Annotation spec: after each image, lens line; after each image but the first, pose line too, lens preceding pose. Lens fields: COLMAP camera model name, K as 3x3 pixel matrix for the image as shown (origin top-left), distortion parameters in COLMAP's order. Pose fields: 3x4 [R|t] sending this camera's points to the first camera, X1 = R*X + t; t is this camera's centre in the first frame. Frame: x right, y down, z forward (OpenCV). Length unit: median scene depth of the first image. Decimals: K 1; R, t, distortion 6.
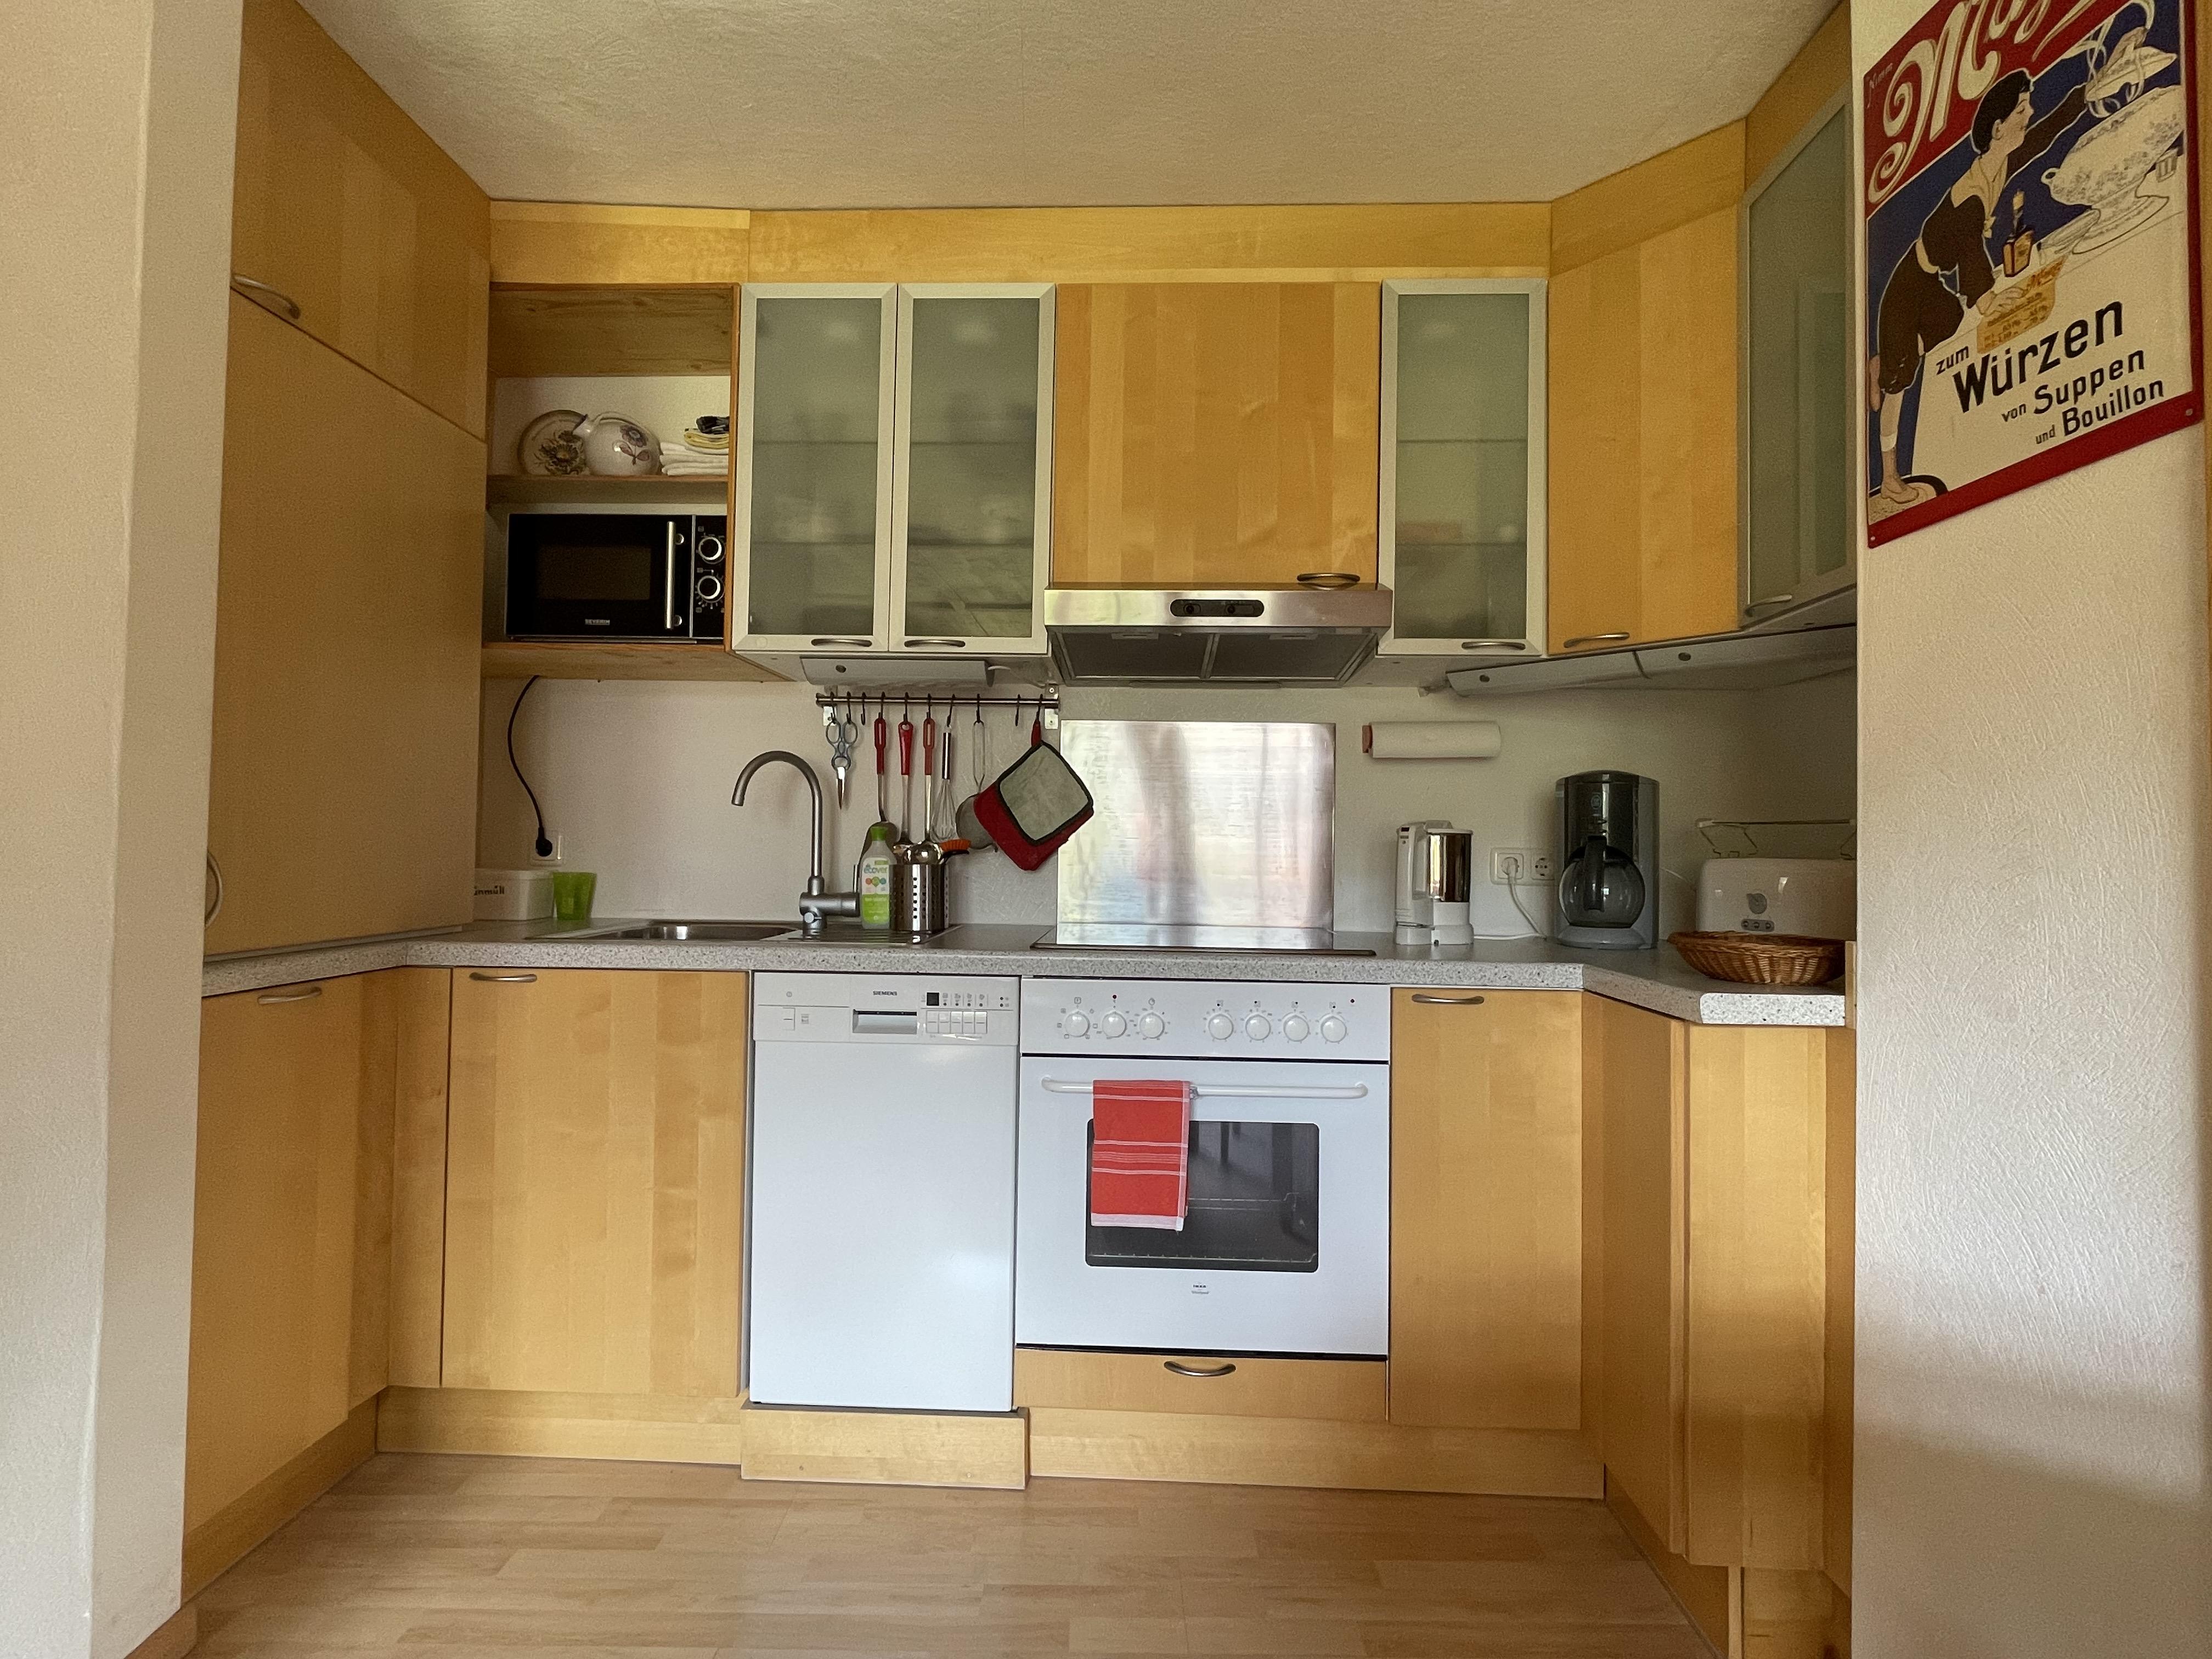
lens RADIAL K [[1040.2, 0, 1106.2], [0, 1040.2, 828.5], [0, 0, 1]] dist [0.001027, 0.000079]
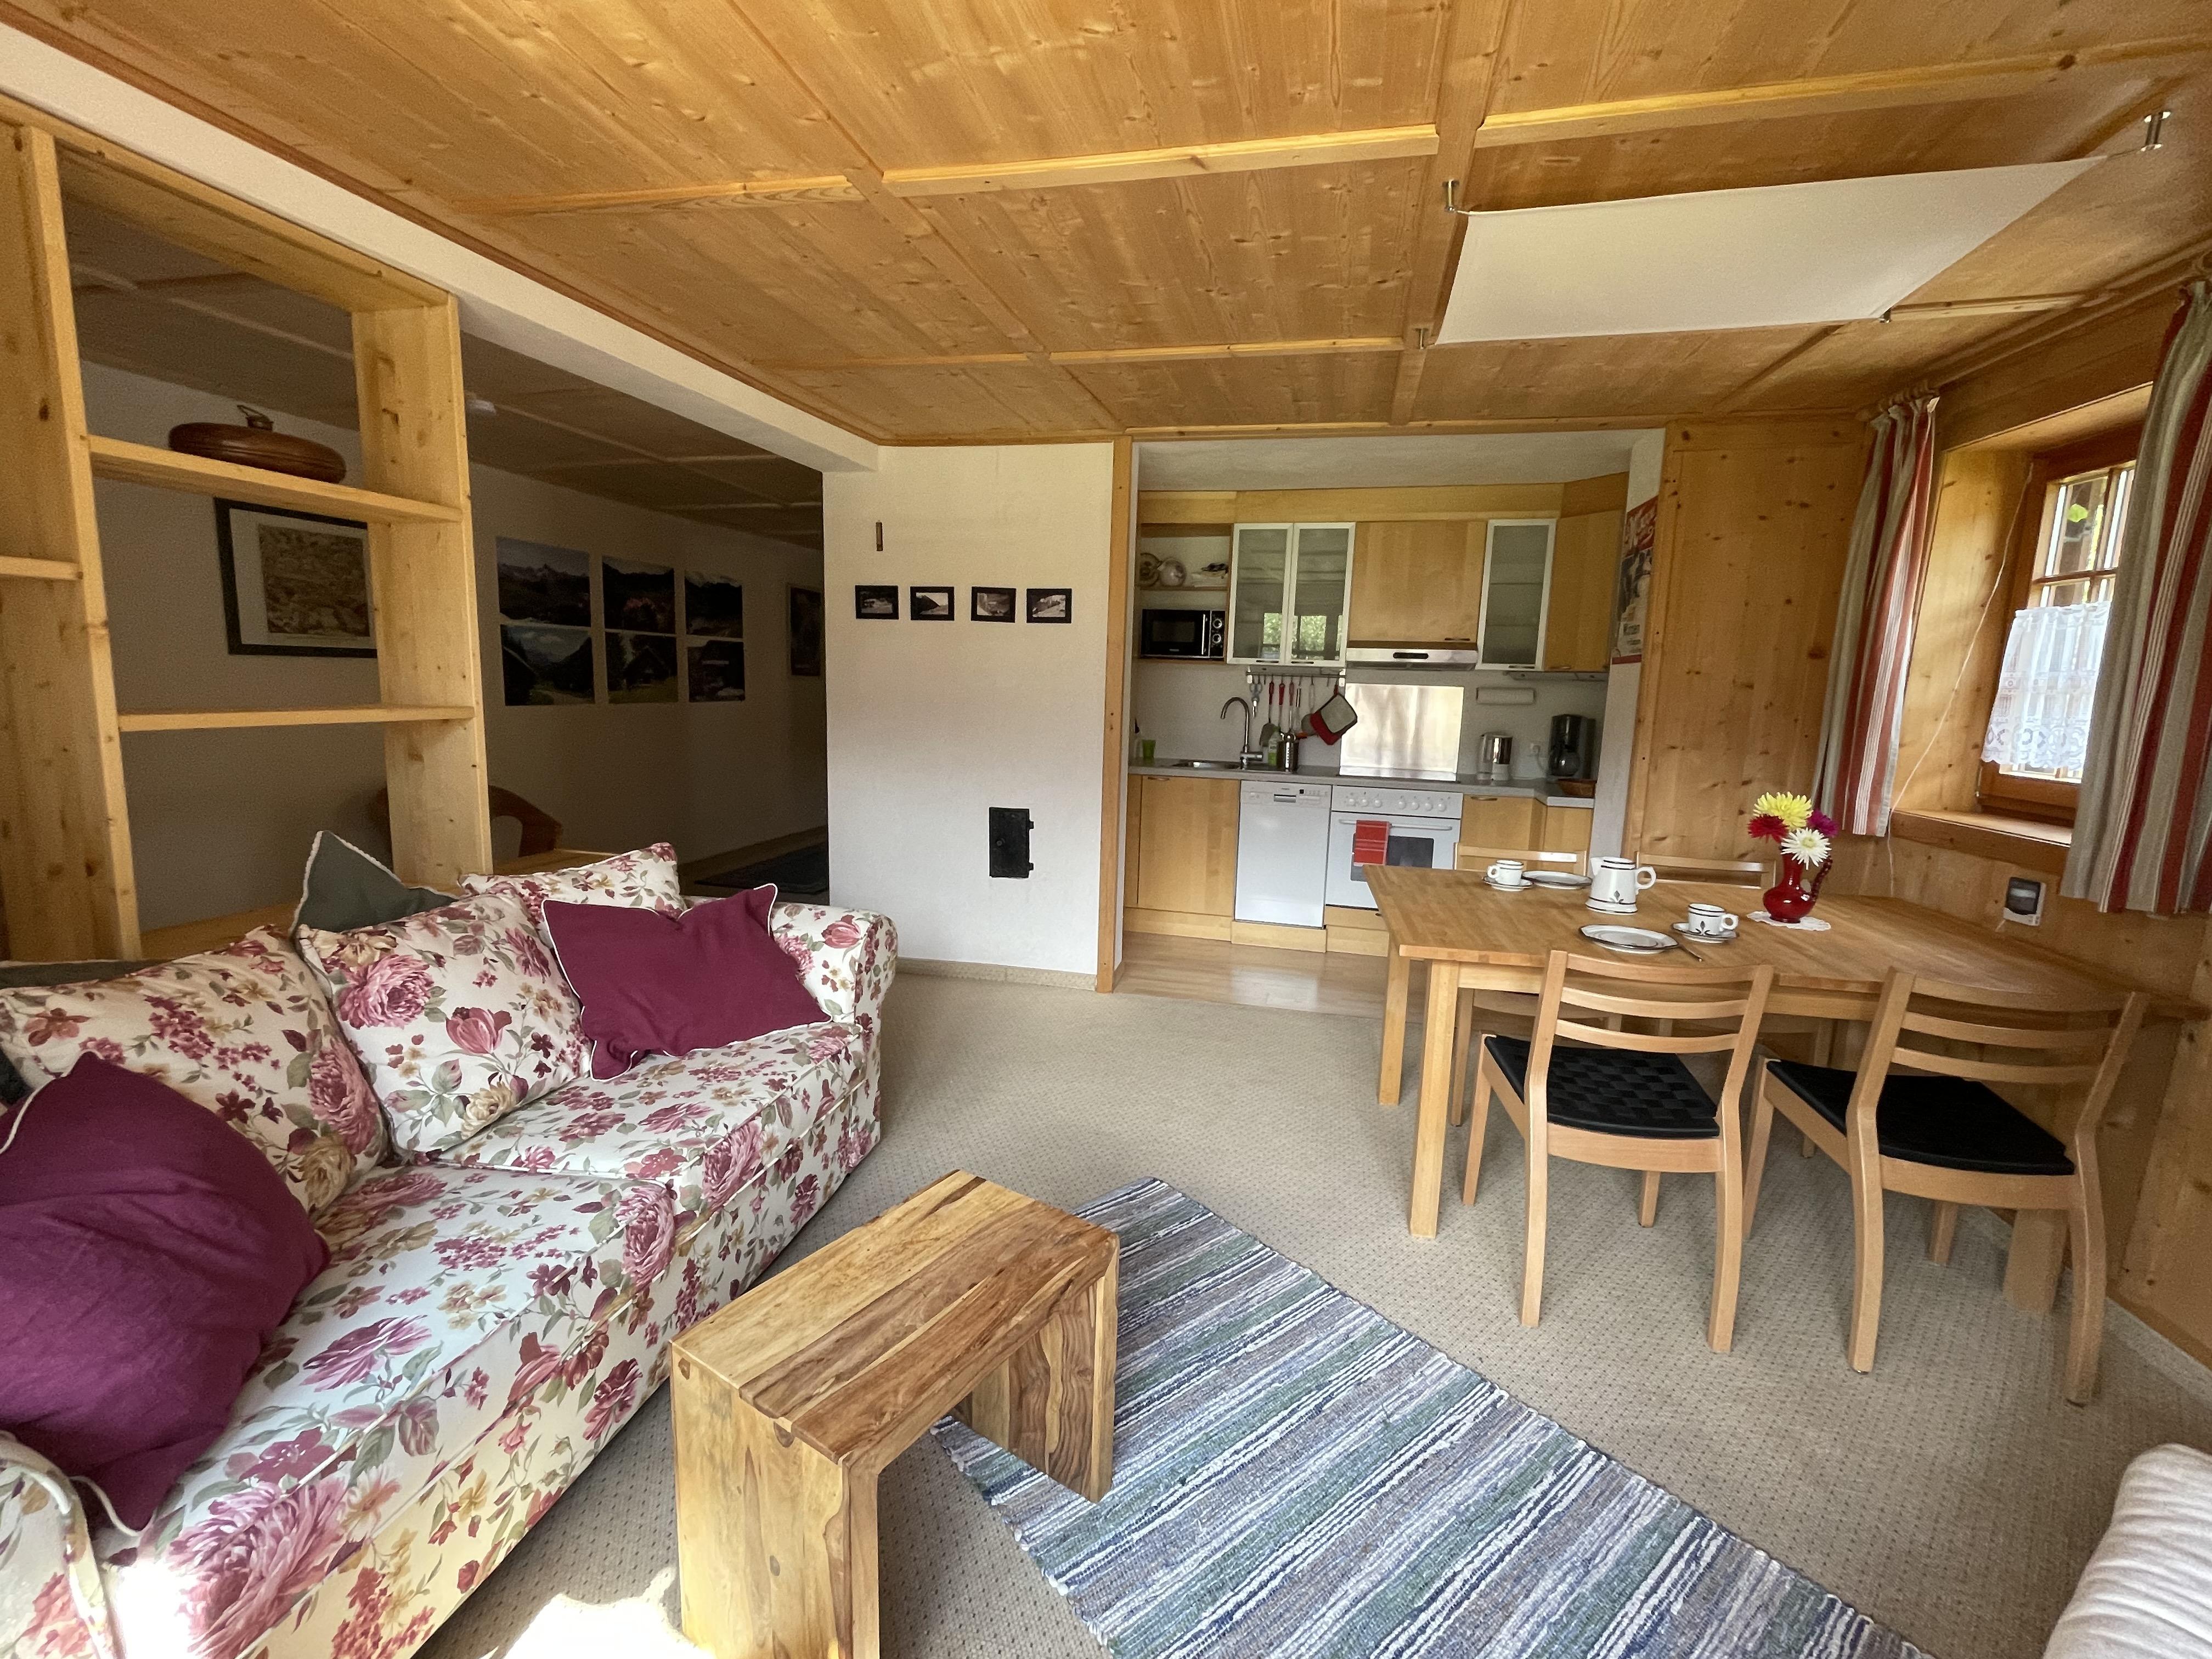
lens RADIAL K [[956.9, 0, 1115.9], [0, 956.9, 817.1], [0, 0, 1]] dist [-0.001992, -0.000181]
pose [[0.974662, 0.048789, -0.218298, -0.070926], [-0.012915, 0.986569, 0.162832, -0.170635], [0.223310, -0.155887, 0.962202, -1.487303]]
